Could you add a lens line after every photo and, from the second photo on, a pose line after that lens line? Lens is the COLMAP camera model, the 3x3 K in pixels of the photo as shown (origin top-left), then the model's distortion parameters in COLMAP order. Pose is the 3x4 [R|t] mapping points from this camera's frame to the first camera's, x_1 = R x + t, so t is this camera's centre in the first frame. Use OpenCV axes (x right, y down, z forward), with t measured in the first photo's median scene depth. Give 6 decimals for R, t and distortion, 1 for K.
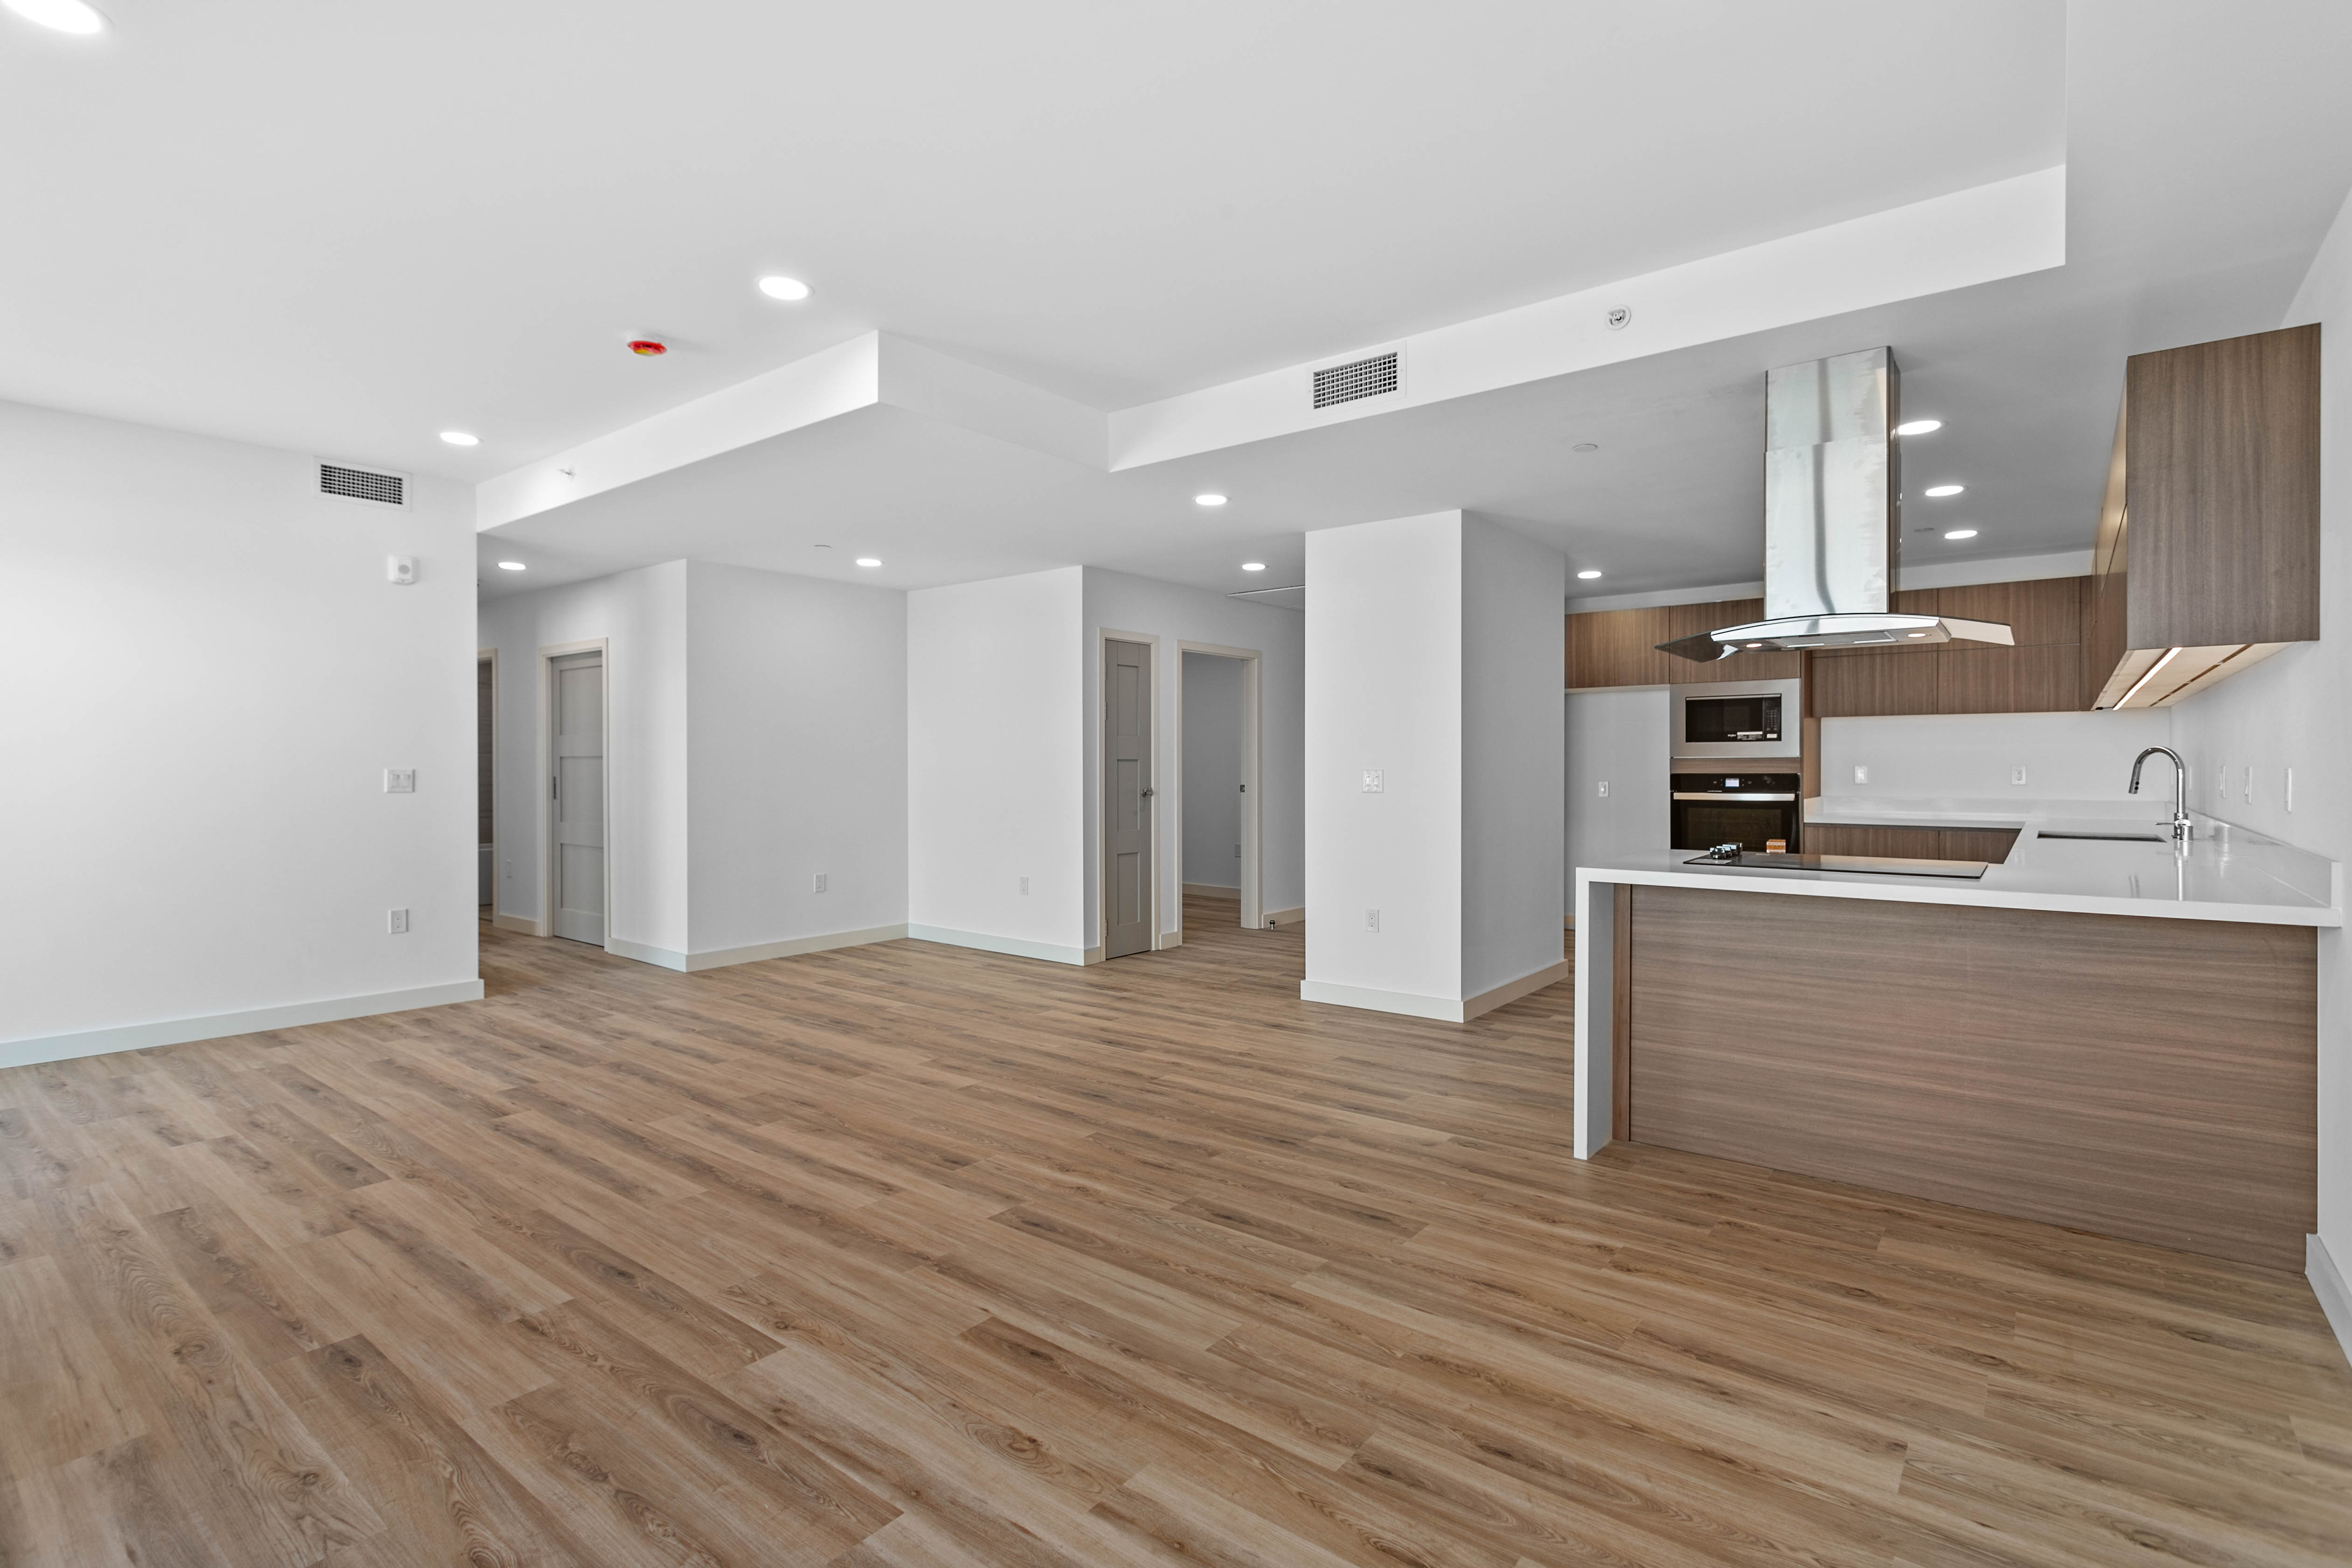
lens RADIAL K [[1116.2, 0, 1177.4], [0, 1116.2, 776.1], [0, 0, 1]] dist [0.002496, -0.000302]
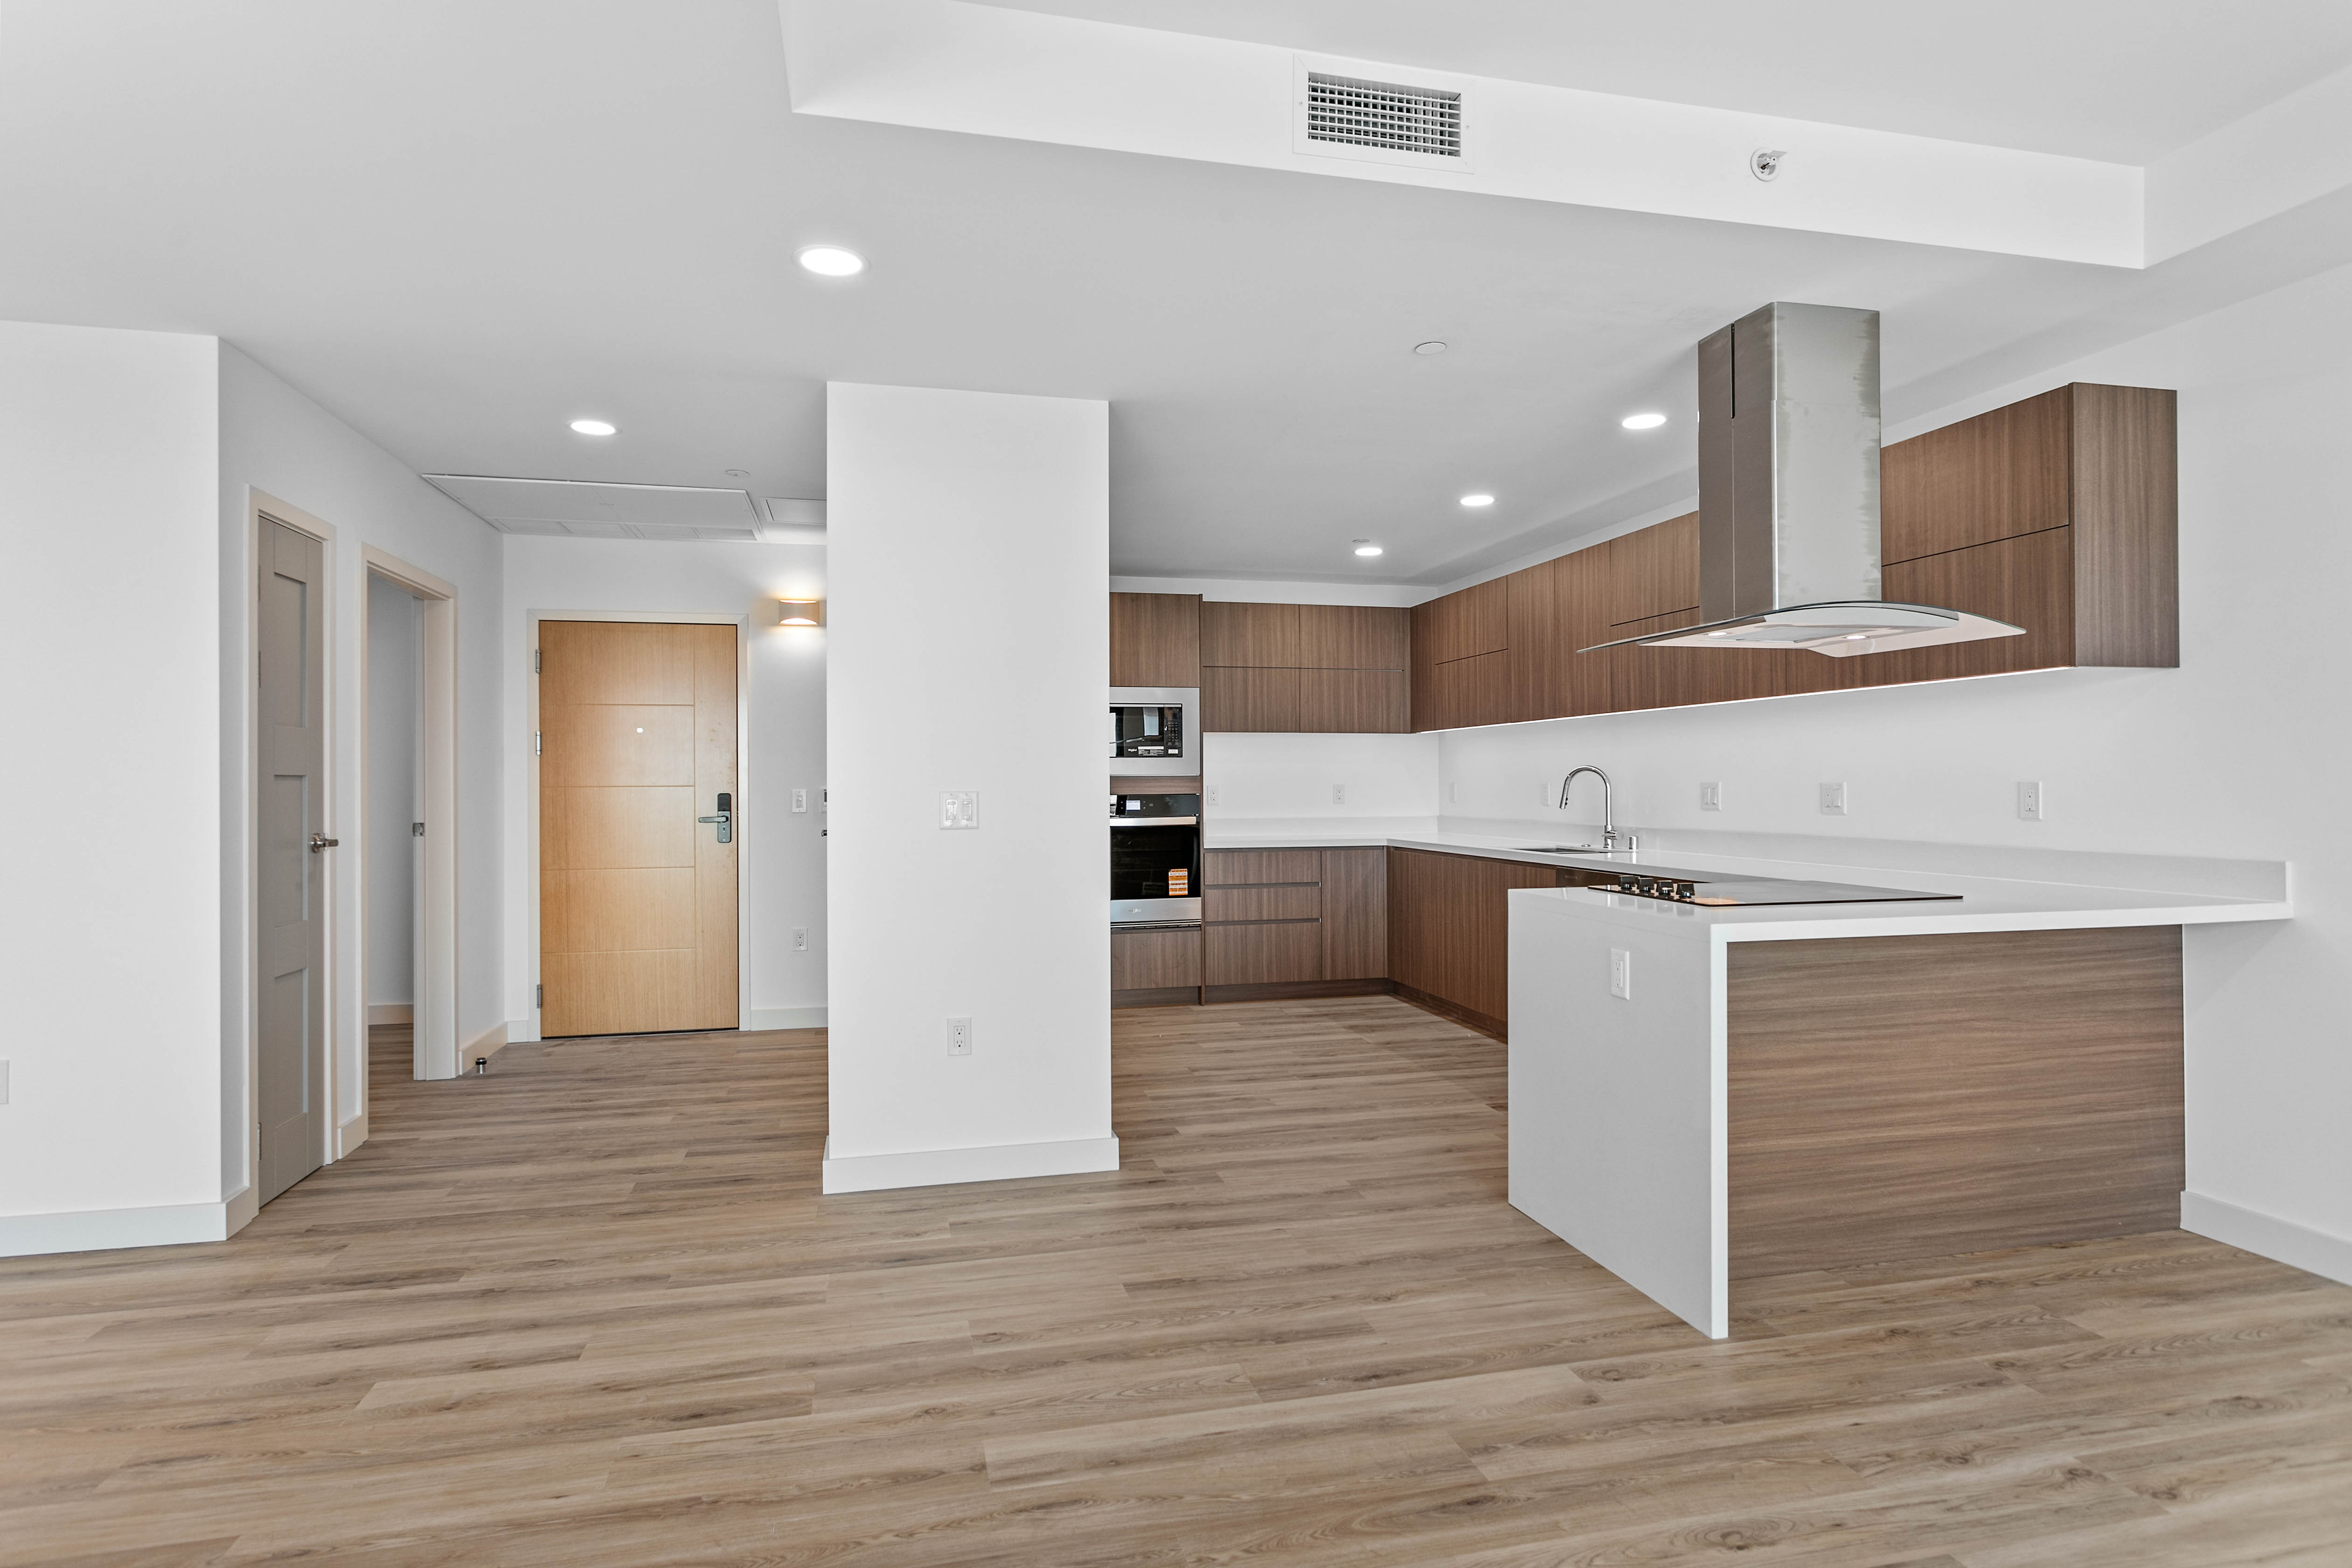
lens RADIAL K [[1237.2, 0, 1172.8], [0, 1237.2, 781.6], [0, 0, 1]] dist [0.003018, 0.000098]
pose [[0.618951, 0.000220, 0.785430, -0.463496], [0.012533, 0.999870, -0.010157, -0.004252], [-0.785330, 0.016131, 0.618868, 0.779493]]
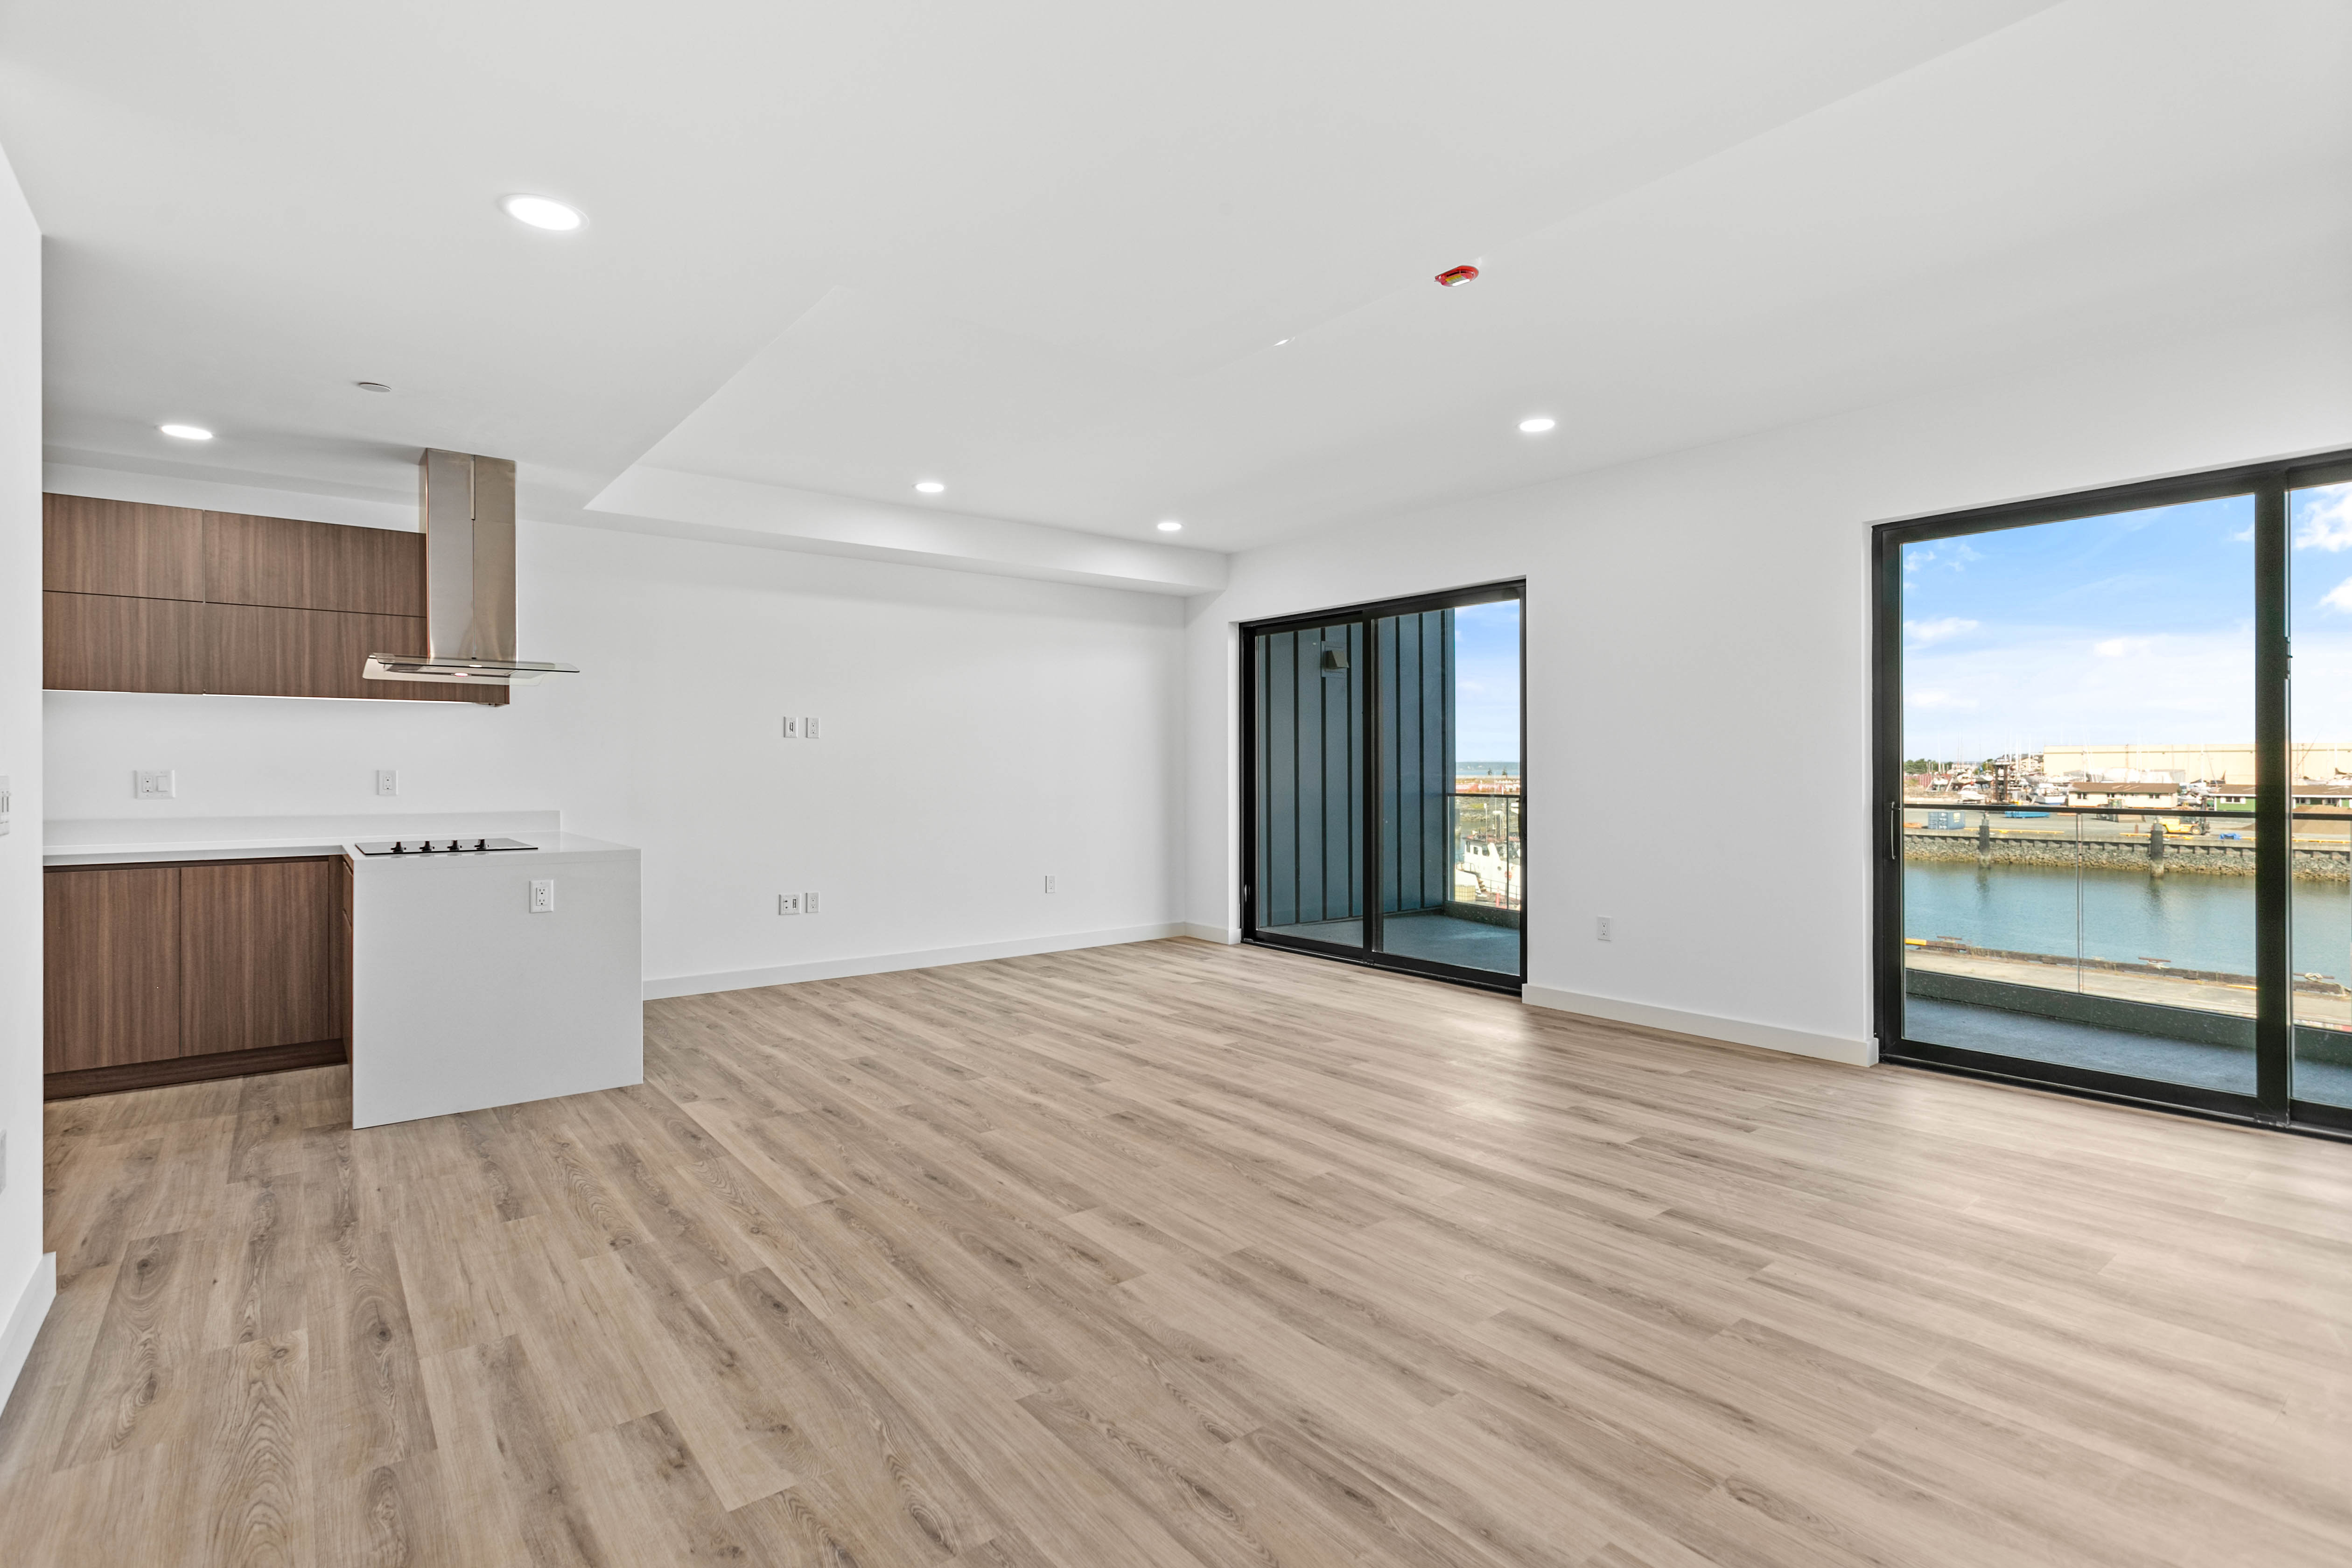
lens RADIAL K [[1116.2, 0, 1171.0], [0, 1116.2, 775.0], [0, 0, 1]] dist [0.002496, -0.000302]
pose [[-0.972164, 0.001452, 0.234296, -0.505690], [0.005024, 0.999880, 0.014648, -0.016037], [-0.234247, 0.015417, -0.972055, 2.061330]]
